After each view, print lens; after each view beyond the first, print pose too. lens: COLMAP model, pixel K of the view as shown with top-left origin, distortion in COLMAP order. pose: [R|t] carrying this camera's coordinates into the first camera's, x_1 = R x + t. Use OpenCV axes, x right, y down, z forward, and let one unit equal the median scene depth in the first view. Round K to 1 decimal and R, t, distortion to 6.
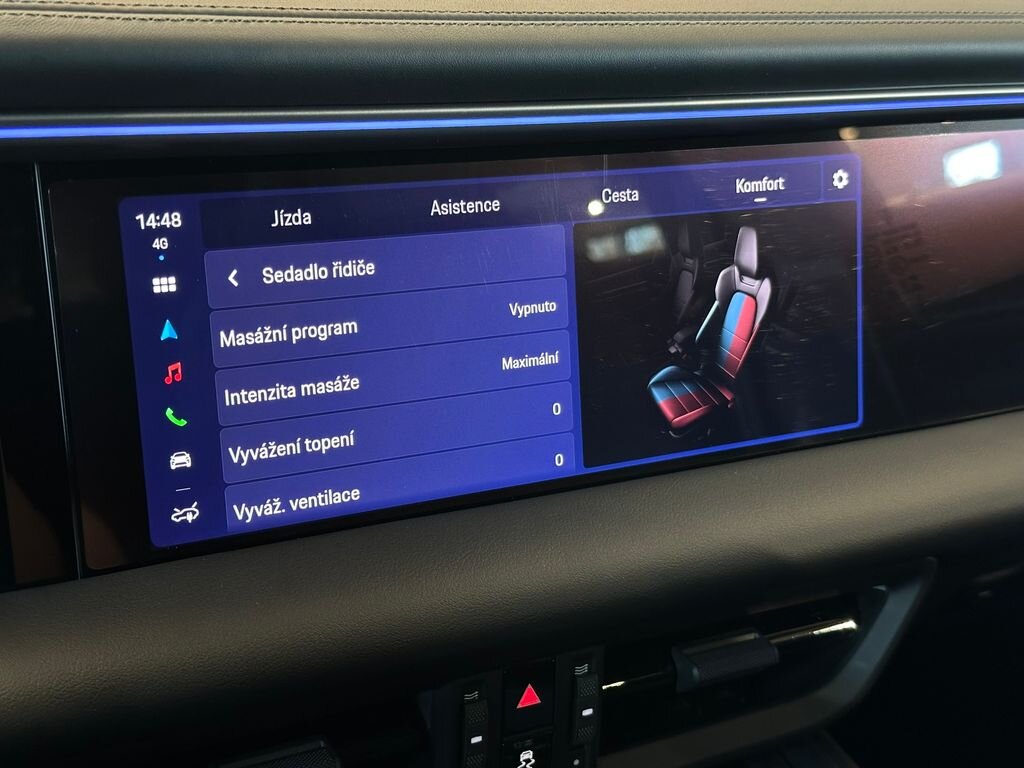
lens RADIAL K [[1408.2, 0, 512.0], [0, 1408.2, 384.0], [0, 0, 1]] dist [0.199320, -0.517779]
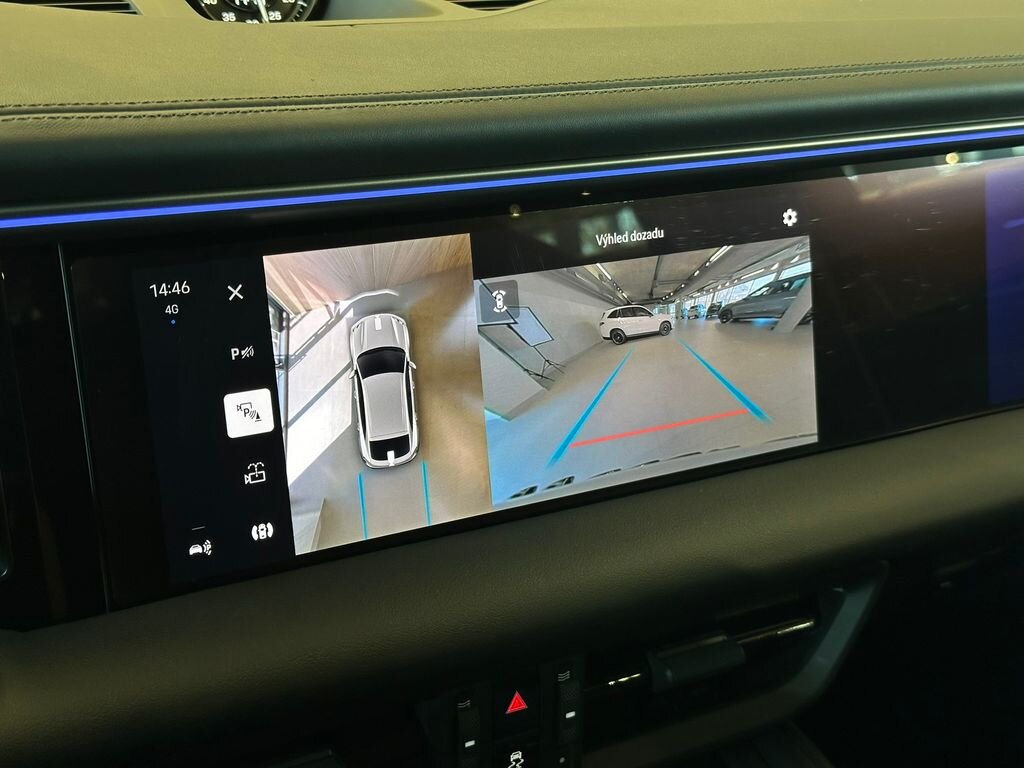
lens RADIAL K [[1408.2, 0, 512.0], [0, 1408.2, 384.0], [0, 0, 1]] dist [0.199320, -0.517779]
pose [[0.999562, -0.029213, 0.004677, 0.011254], [0.029151, 0.999493, 0.012767, -0.044799], [-0.005048, -0.012625, 0.999908, -0.107917]]
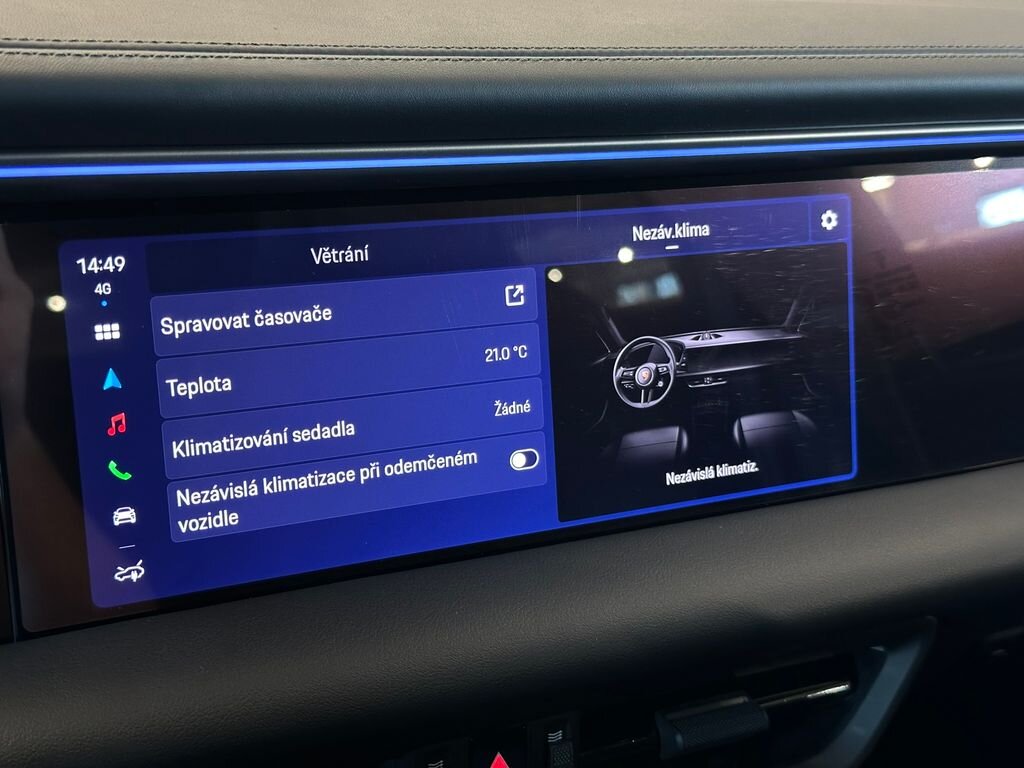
lens RADIAL K [[1408.2, 0, 512.0], [0, 1408.2, 384.0], [0, 0, 1]] dist [0.199320, -0.517779]
pose [[0.999742, -0.002452, -0.022564, 0.046716], [0.001711, 0.999461, -0.032798, -0.002751], [0.022632, 0.032751, 0.999207, 0.049957]]
